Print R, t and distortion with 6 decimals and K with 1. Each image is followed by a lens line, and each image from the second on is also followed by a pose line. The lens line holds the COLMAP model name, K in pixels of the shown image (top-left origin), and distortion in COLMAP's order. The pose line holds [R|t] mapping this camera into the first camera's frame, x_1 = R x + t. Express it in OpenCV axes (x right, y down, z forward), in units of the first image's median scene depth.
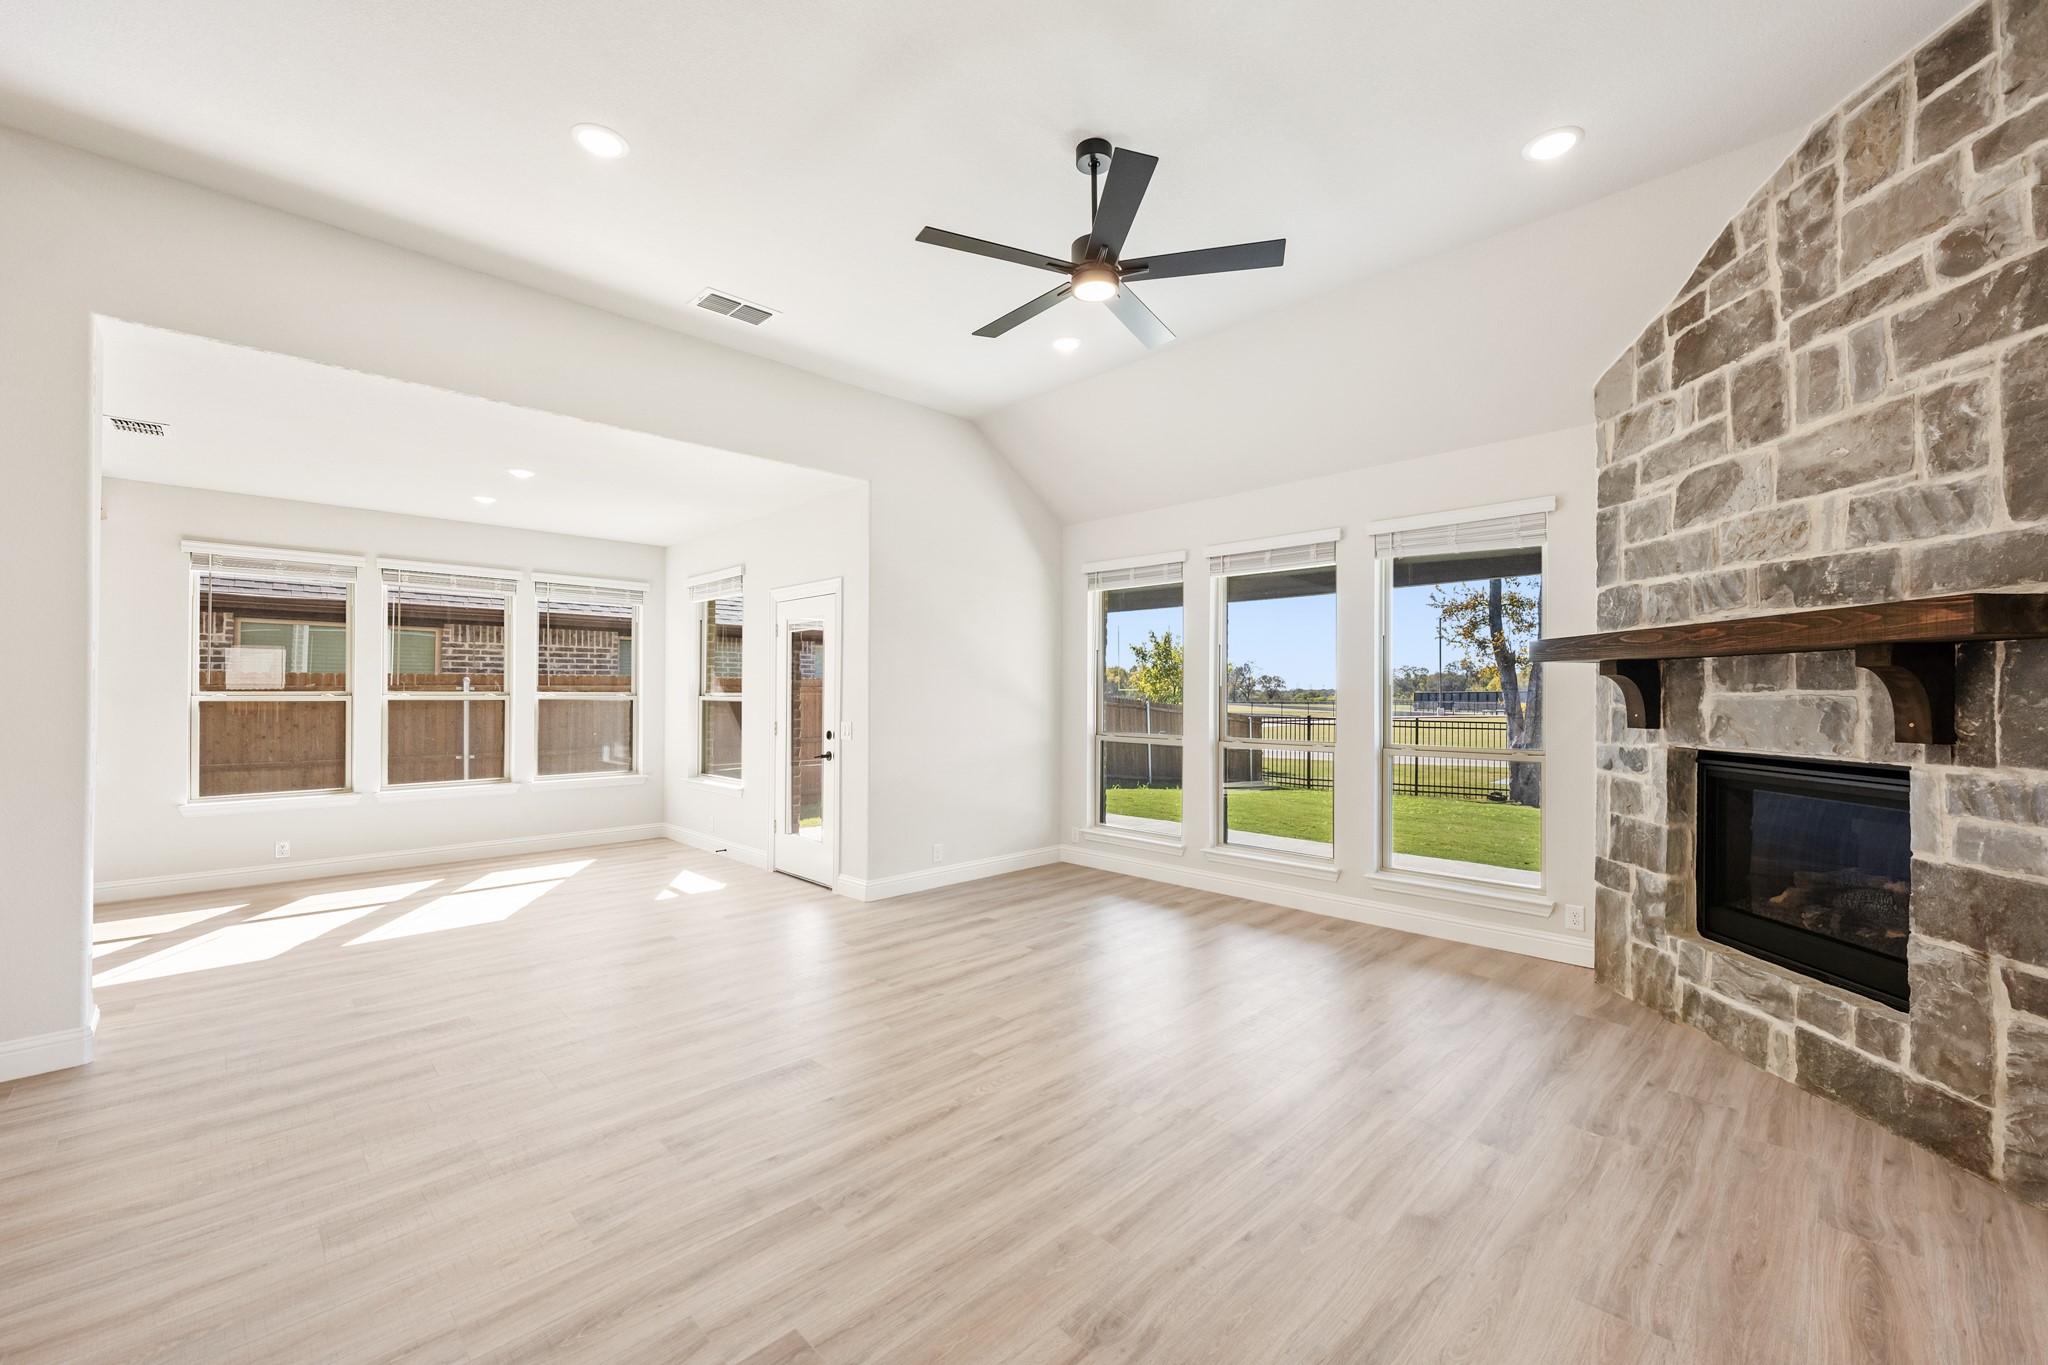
lens RADIAL K [[818.8, 0, 1022.8], [0, 818.8, 688.5], [0, 0, 1]] dist [-0.002593, 0.000232]
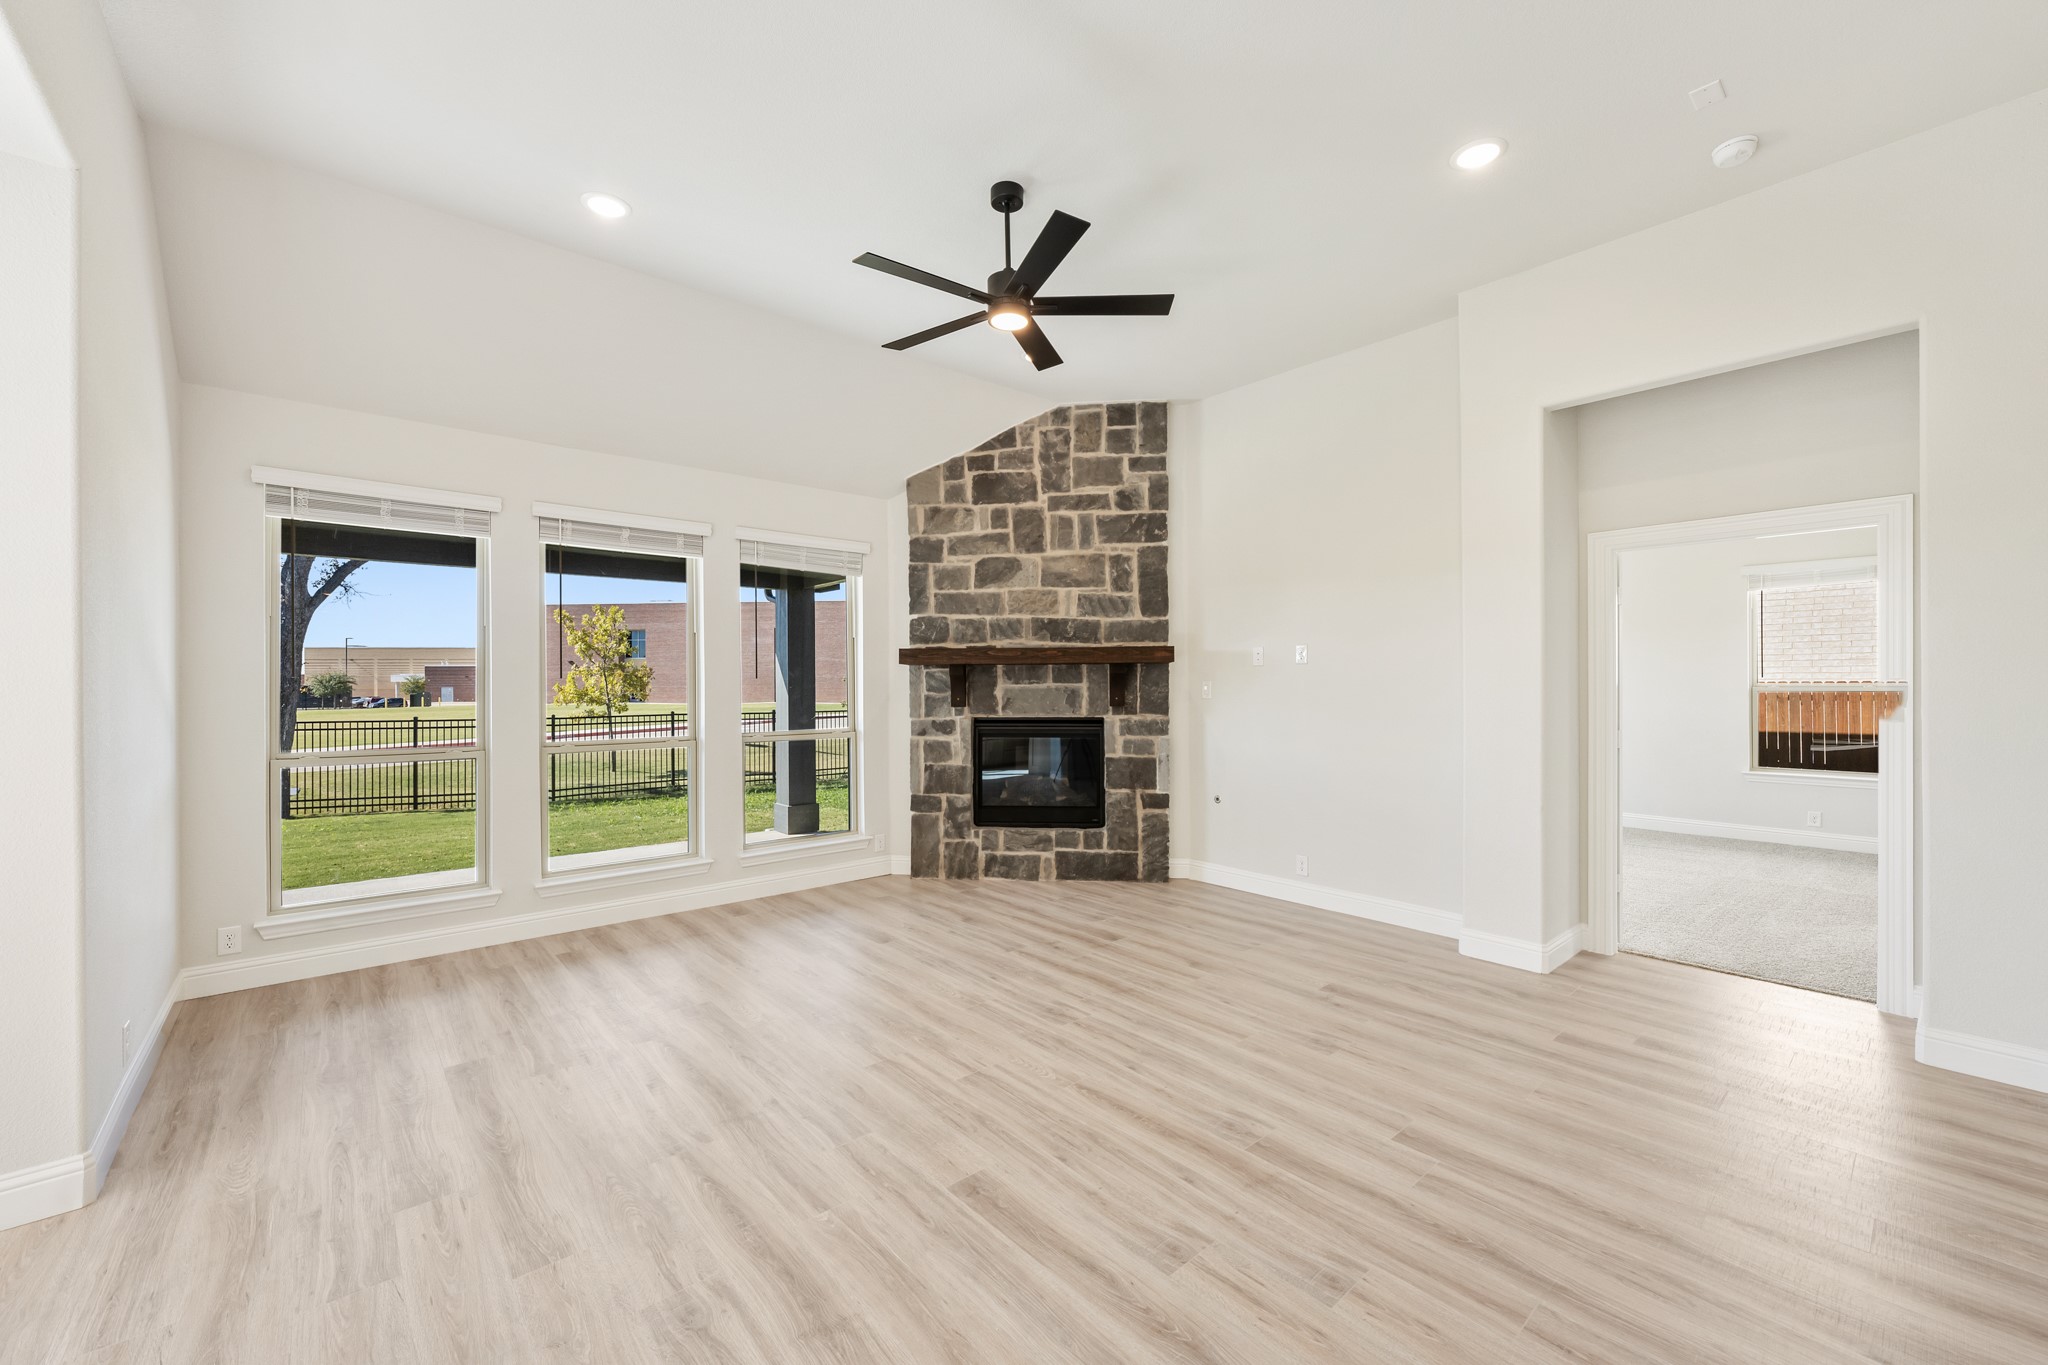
lens RADIAL K [[818.8, 0, 1024.7], [0, 818.8, 687.2], [0, 0, 1]] dist [-0.002593, 0.000232]
pose [[0.061511, -0.004888, 0.998094, -1.011083], [-0.001101, 0.999987, 0.004965, 0.001555], [-0.998106, -0.001404, 0.061505, 0.910193]]
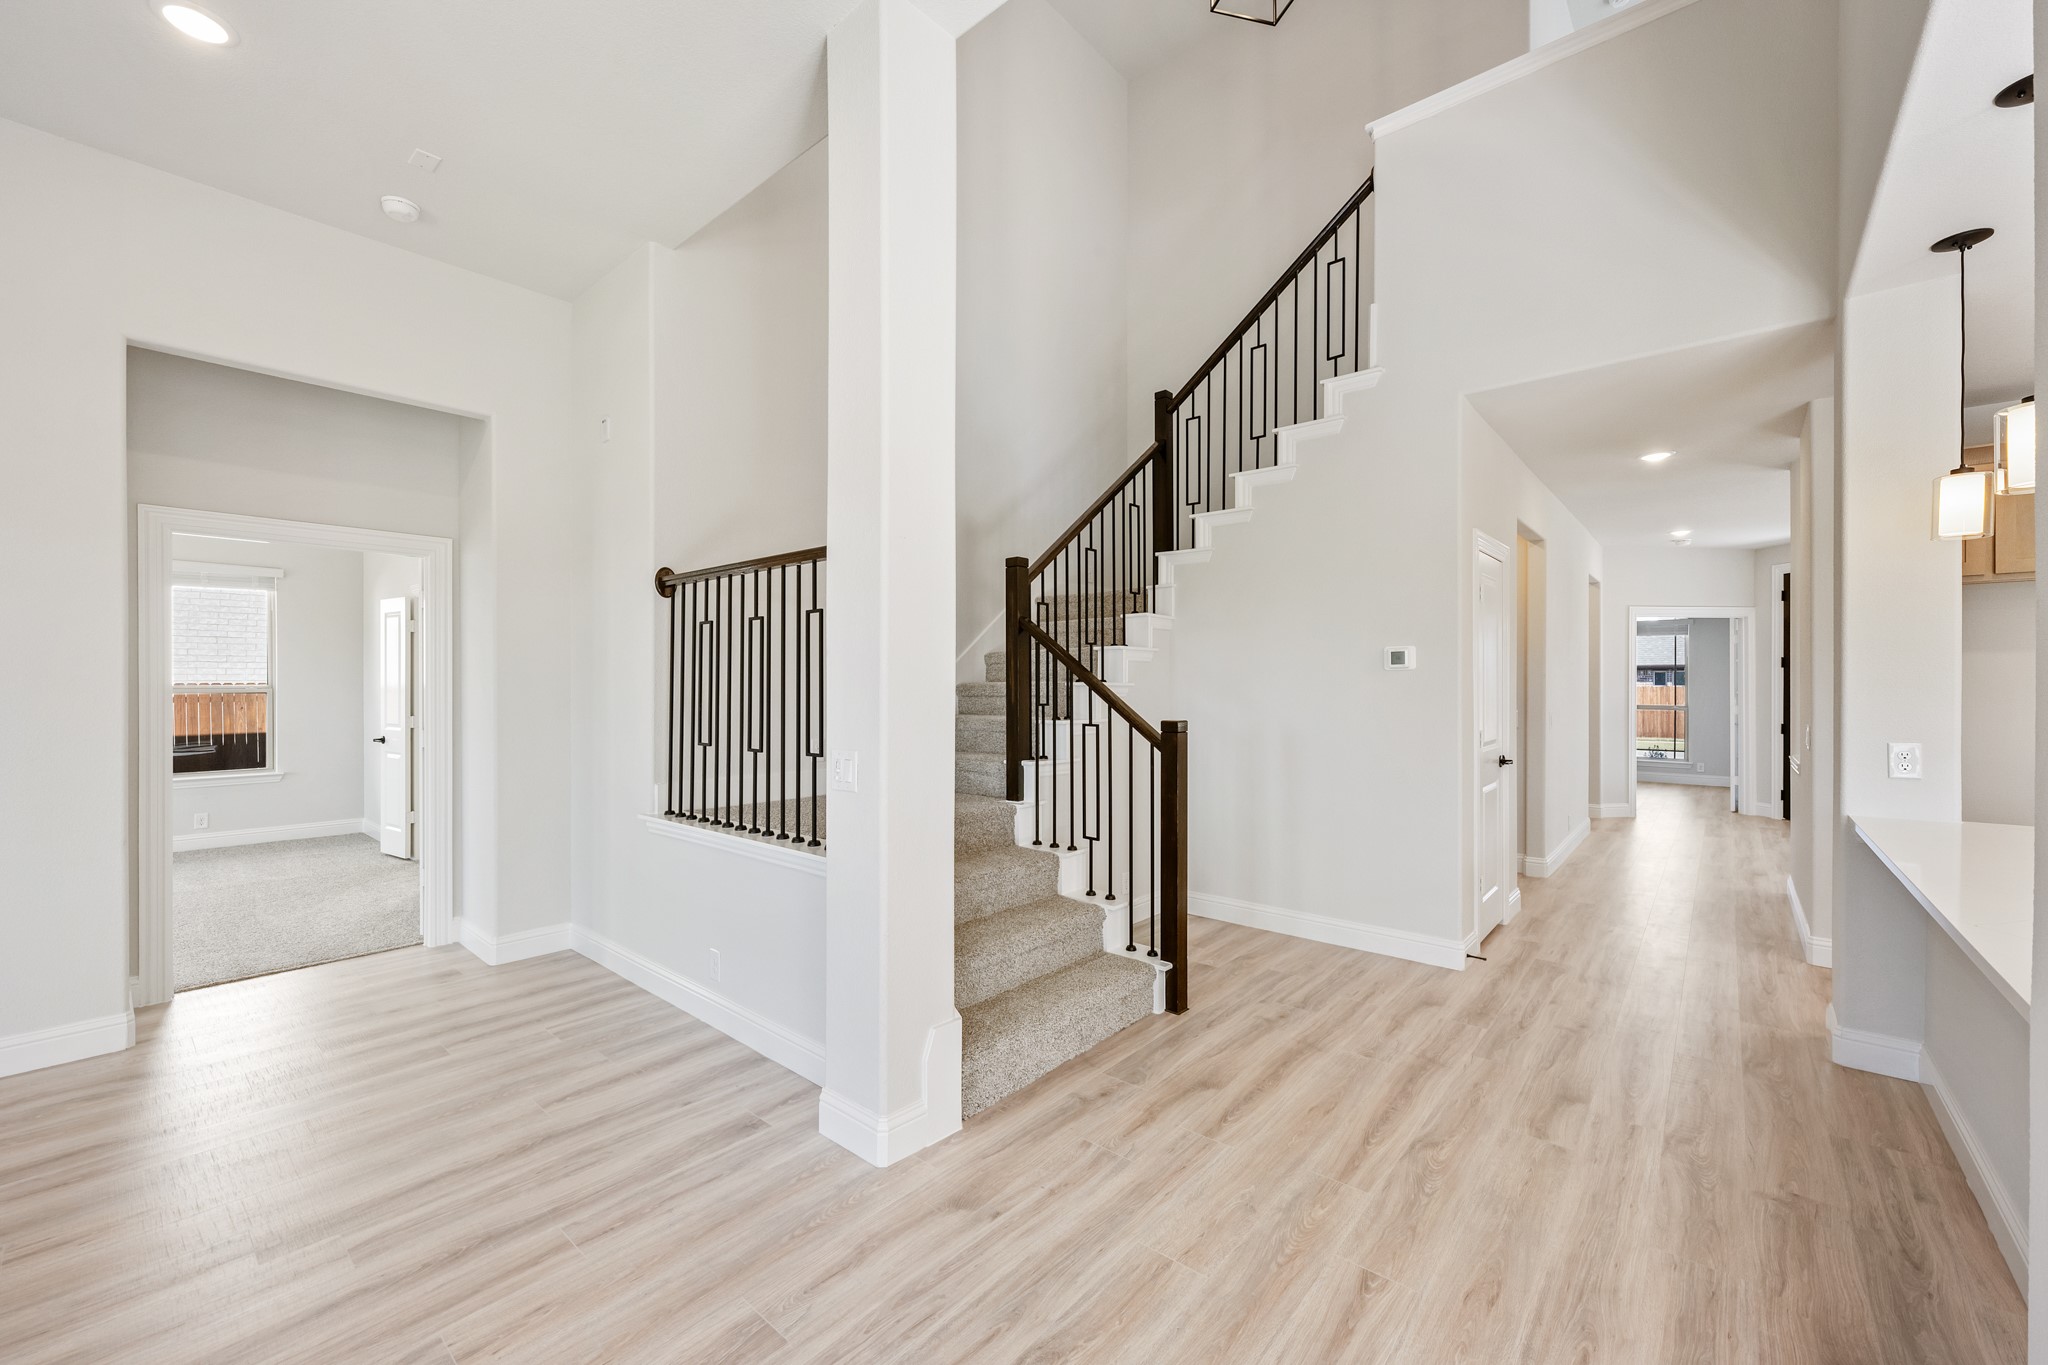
lens RADIAL K [[818.8, 0, 1028.5], [0, 818.8, 683.0], [0, 0, 1]] dist [-0.002593, 0.000232]
pose [[-0.995562, -0.001478, -0.094093, -0.712087], [-0.000955, 0.999984, -0.005602, 0.004413], [0.094100, -0.005487, -0.995548, 1.293555]]
